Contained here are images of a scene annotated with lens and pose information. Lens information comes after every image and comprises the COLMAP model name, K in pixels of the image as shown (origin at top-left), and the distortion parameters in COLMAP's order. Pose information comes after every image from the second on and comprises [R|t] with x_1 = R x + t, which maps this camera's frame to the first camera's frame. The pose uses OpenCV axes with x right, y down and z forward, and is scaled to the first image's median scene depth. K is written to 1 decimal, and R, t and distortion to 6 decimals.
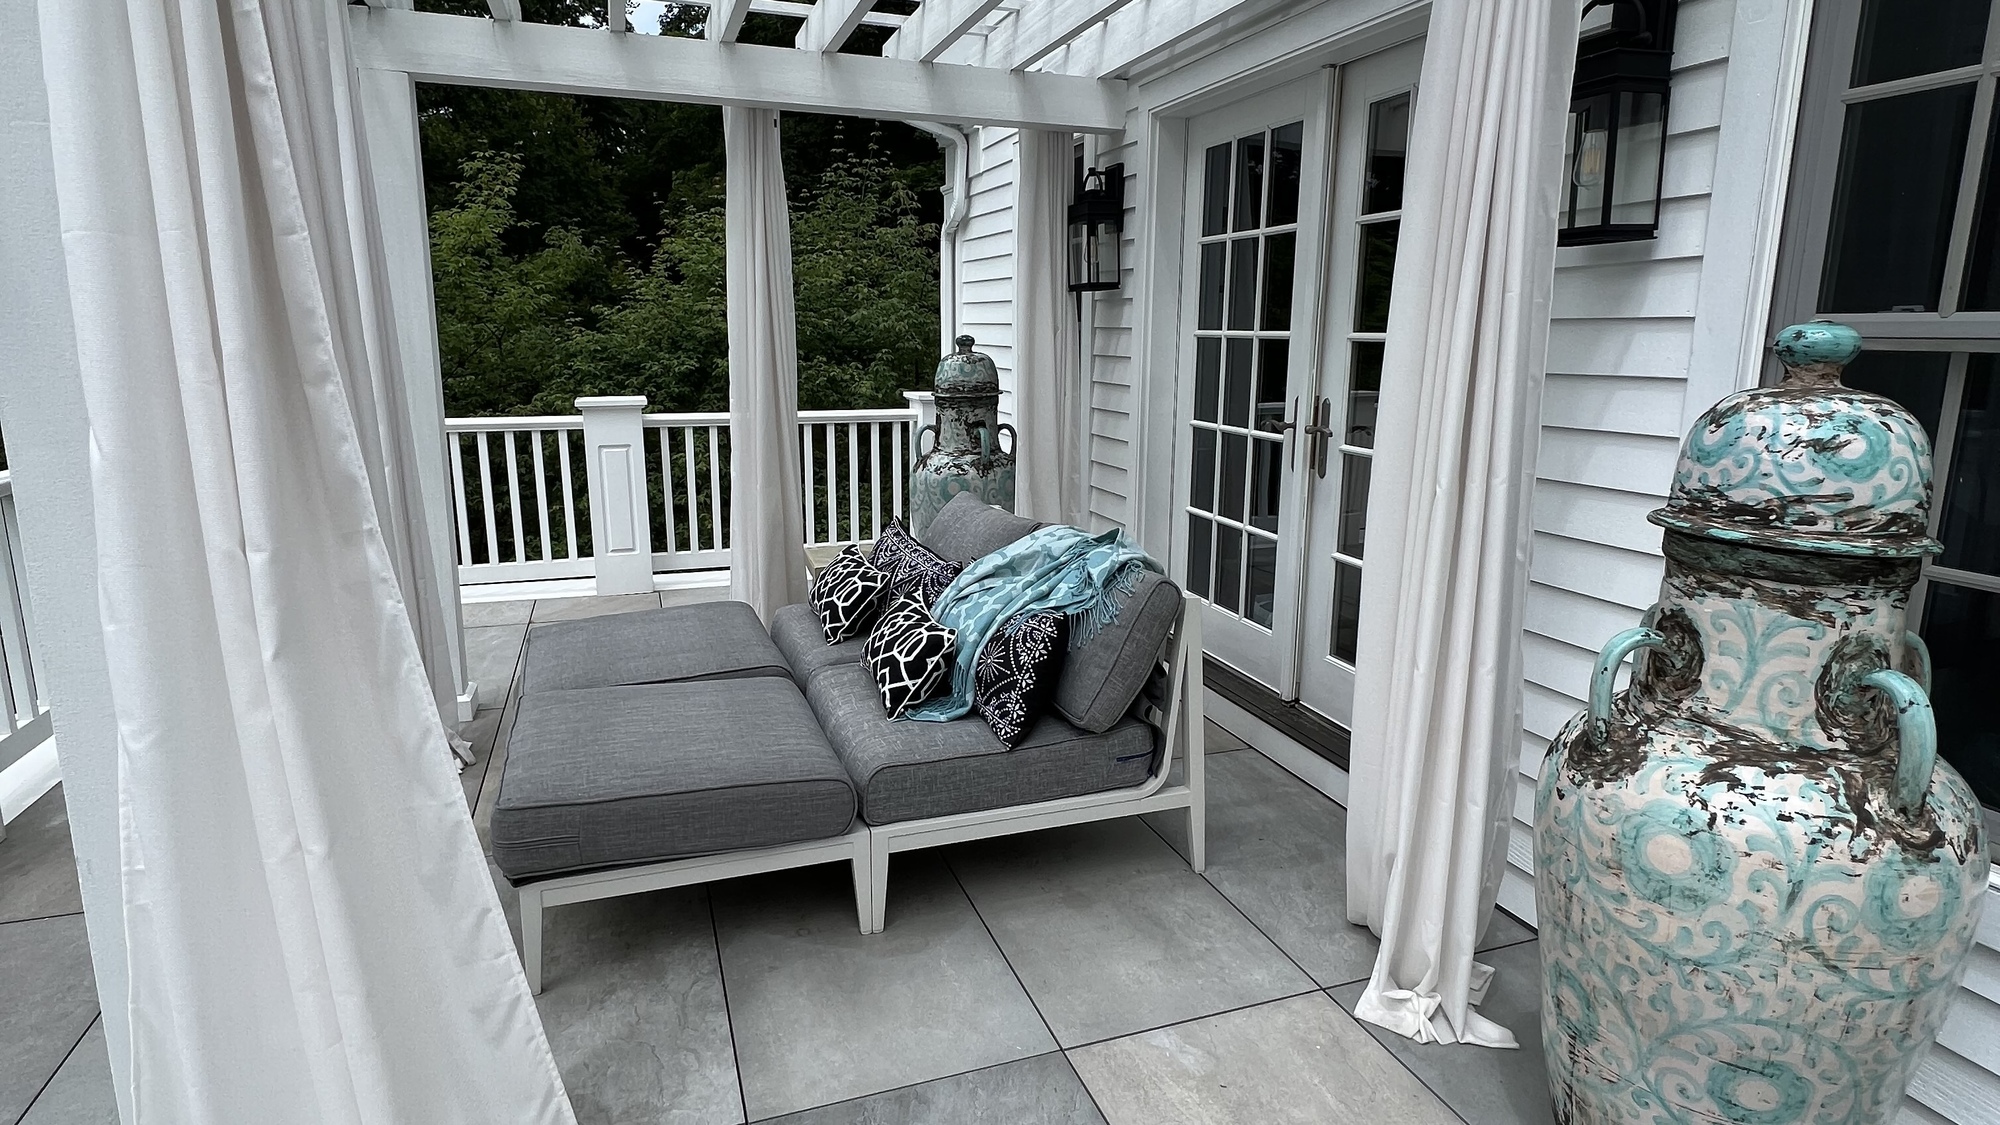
lens RADIAL K [[1070.8, 0, 1014.3], [0, 1070.8, 551.0], [0, 0, 1]] dist [-0.005729, -0.000603]
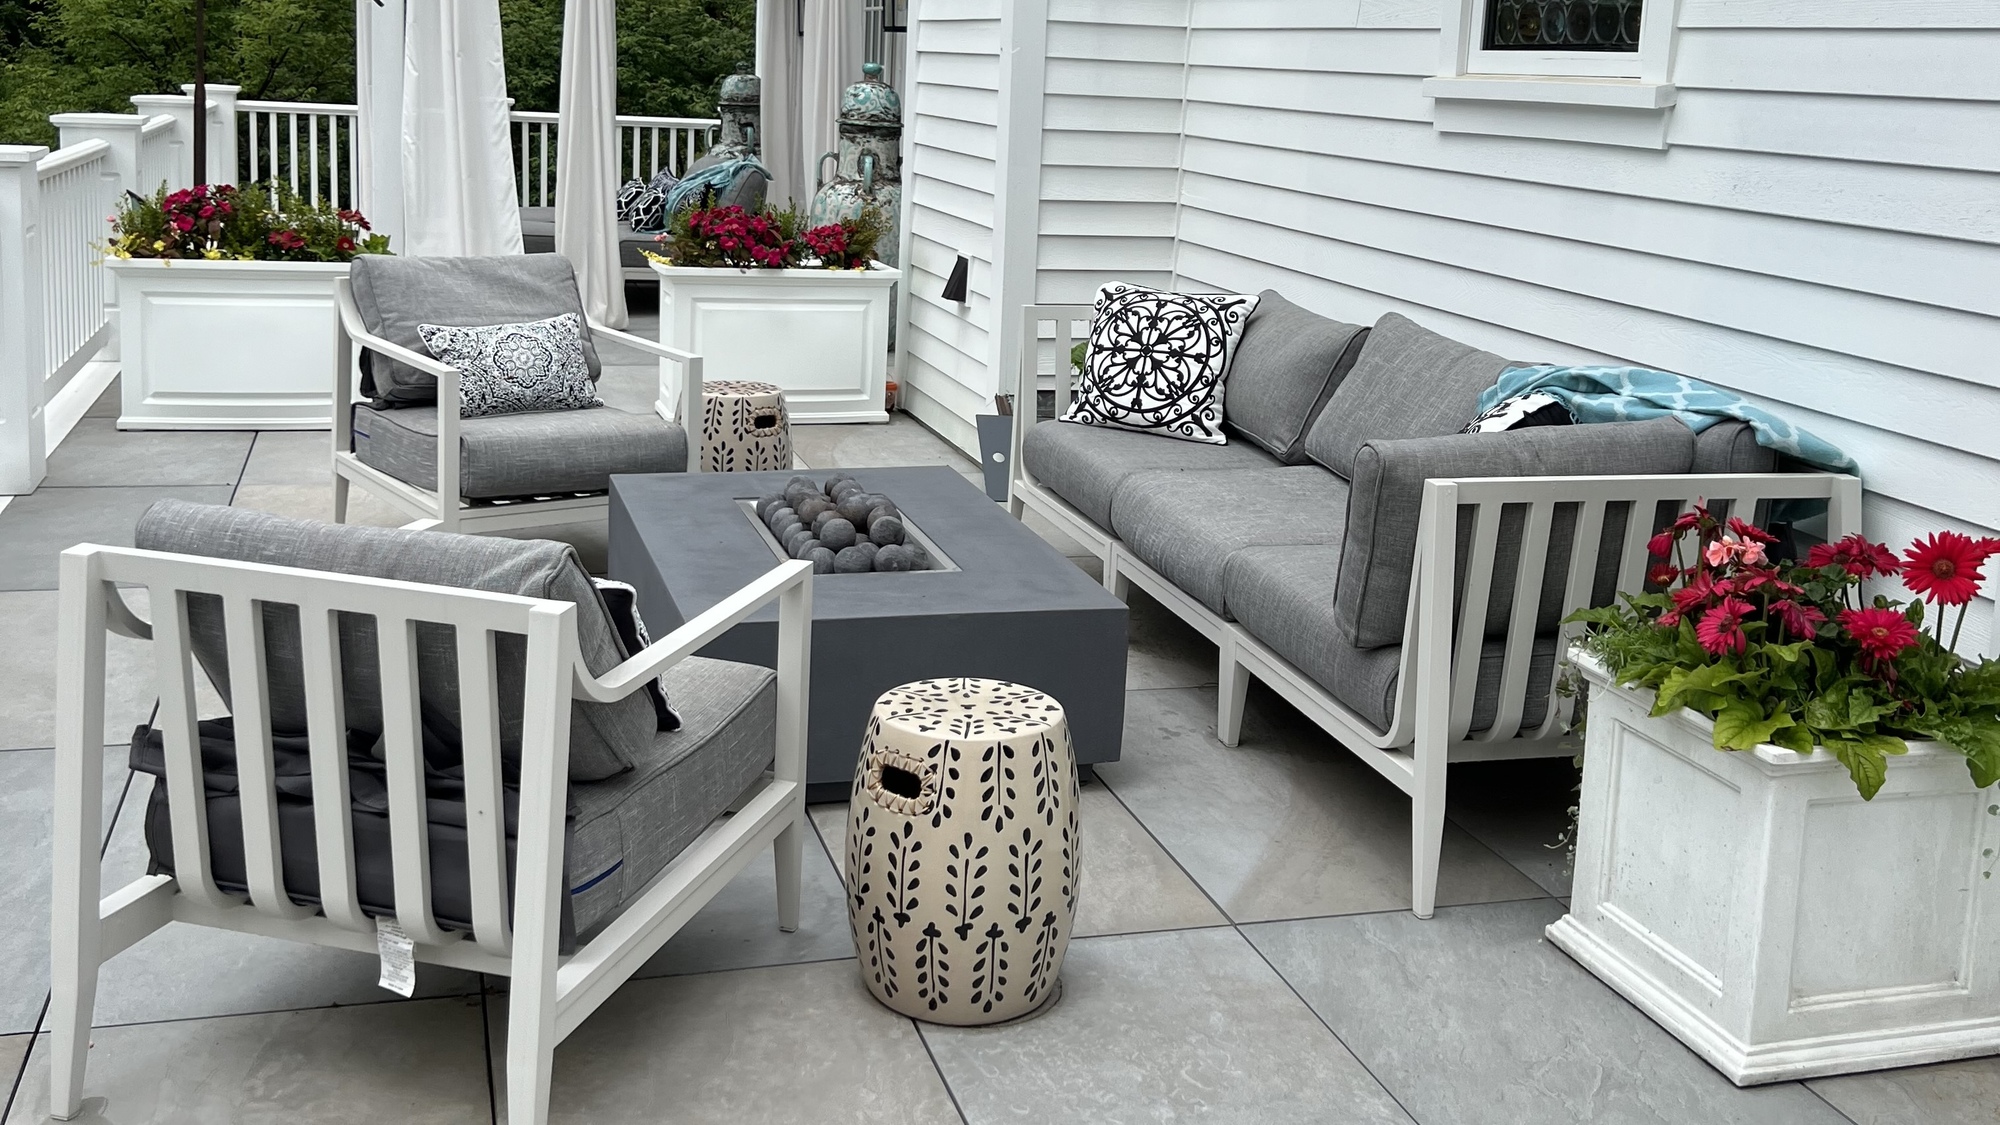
lens RADIAL K [[1824.0, 0, 996.0], [0, 1824.0, 560.7], [0, 0, 1]] dist [-0.003652, 0.000000]
pose [[0.998549, 0.053653, -0.004518, 0.775549], [-0.053272, 0.996666, 0.061791, 0.636916], [0.007818, -0.061461, 0.998079, -3.164077]]
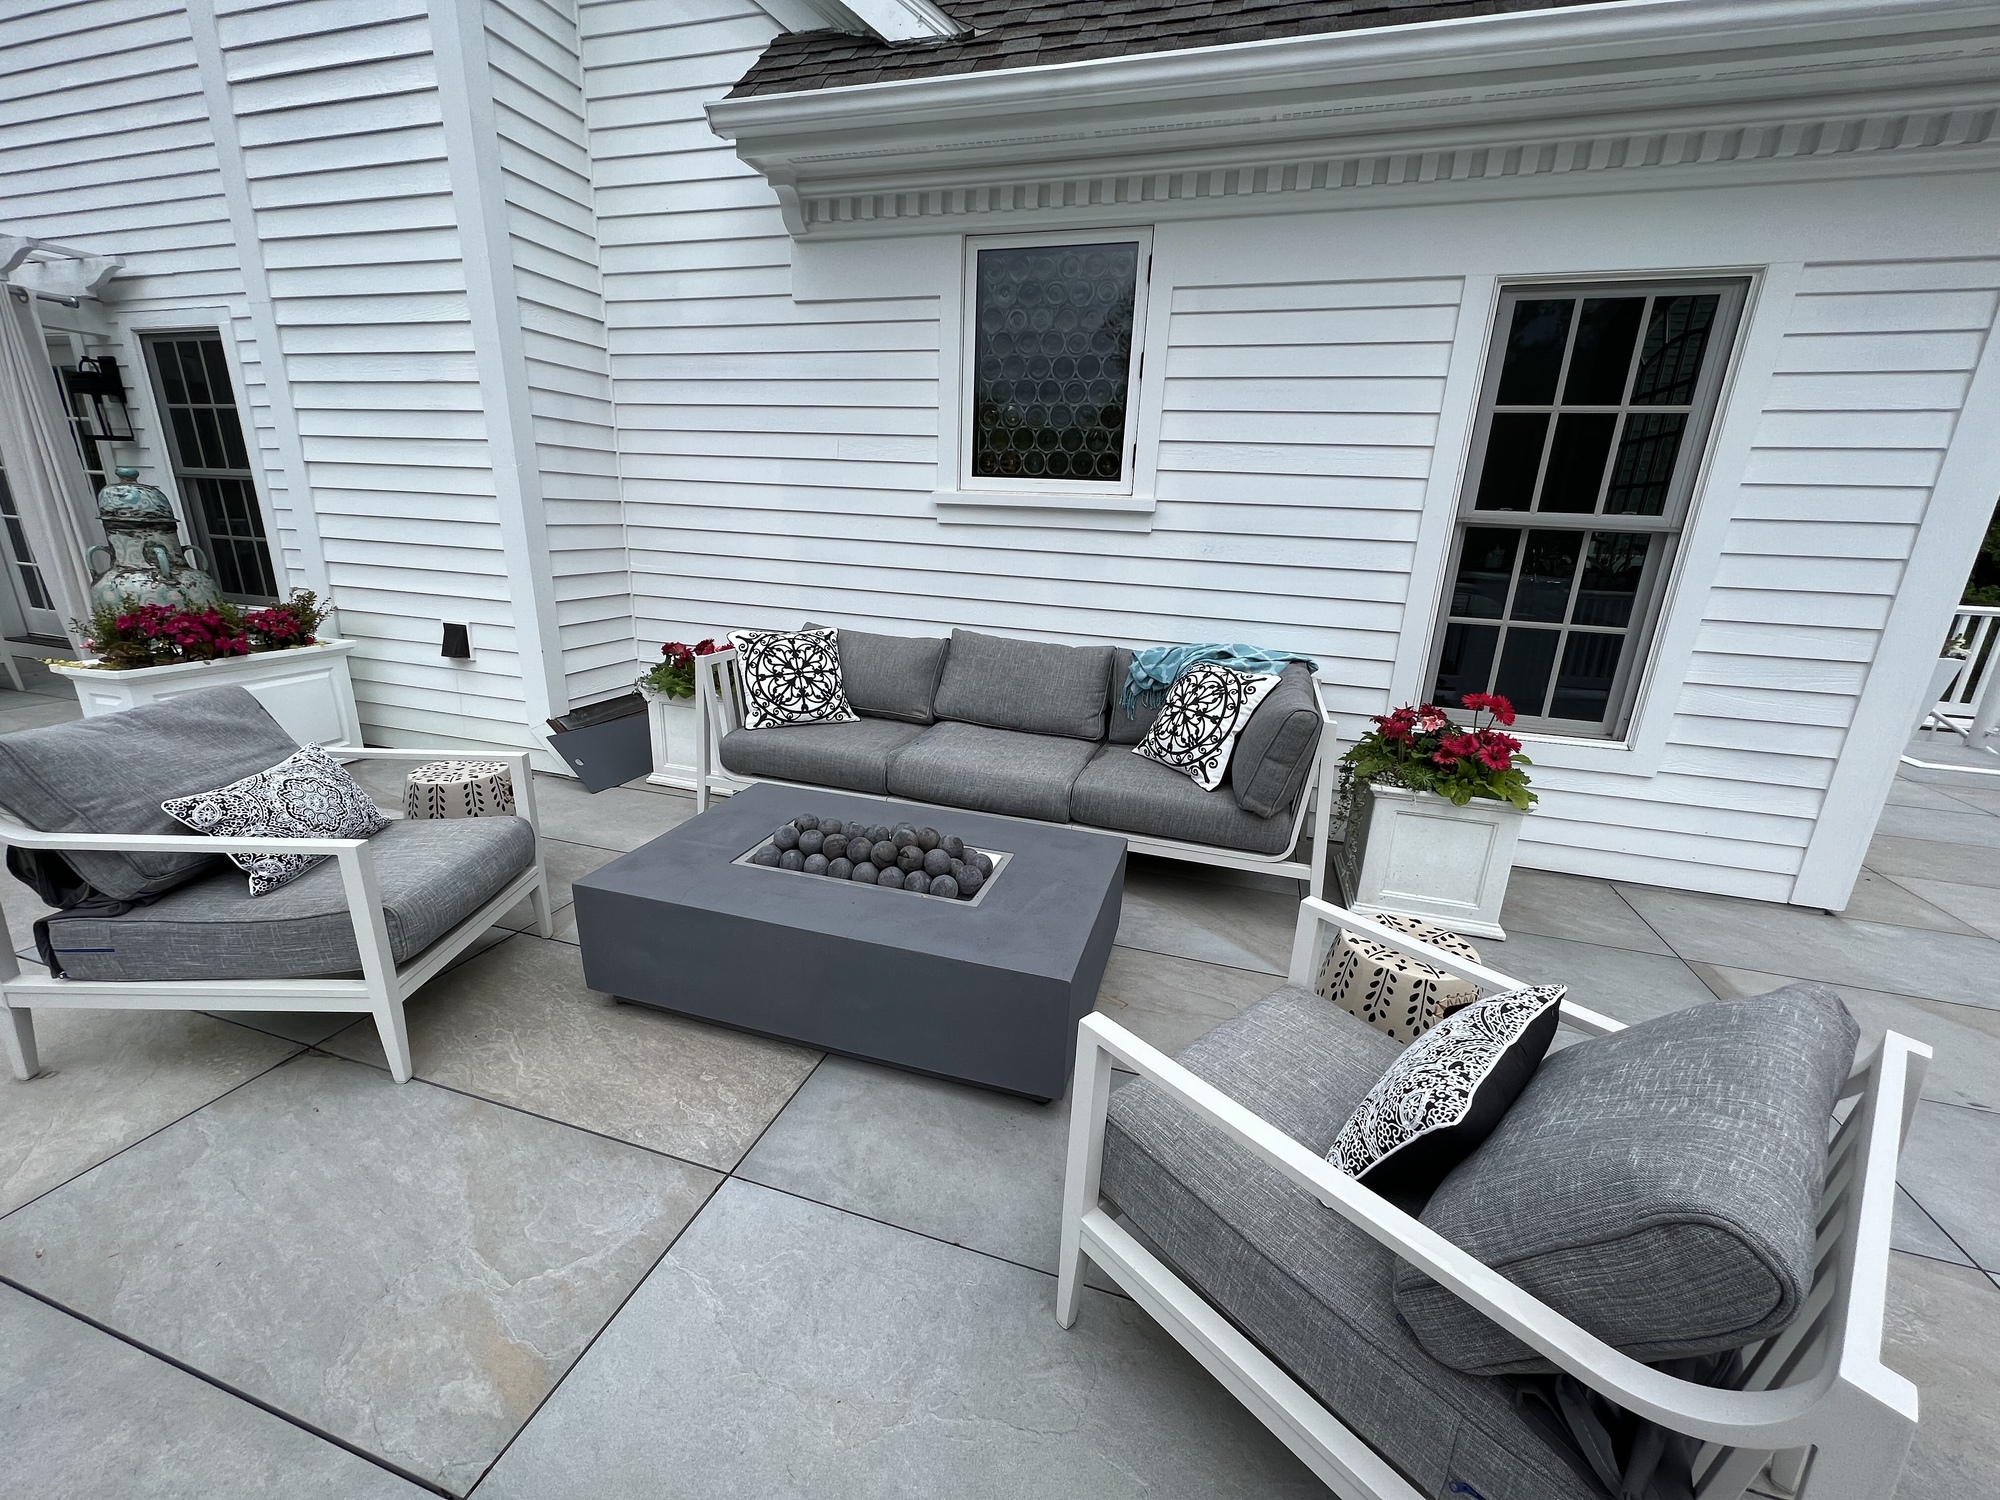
lens RADIAL K [[805.2, 0, 1003.2], [0, 805.2, 758.0], [0, 0, 1]] dist [-0.010548, -0.000300]
pose [[0.575619, -0.212023, 0.789753, 0.018792], [0.118169, 0.977231, 0.176226, 0.464767], [-0.809135, -0.008114, 0.587567, -2.226503]]
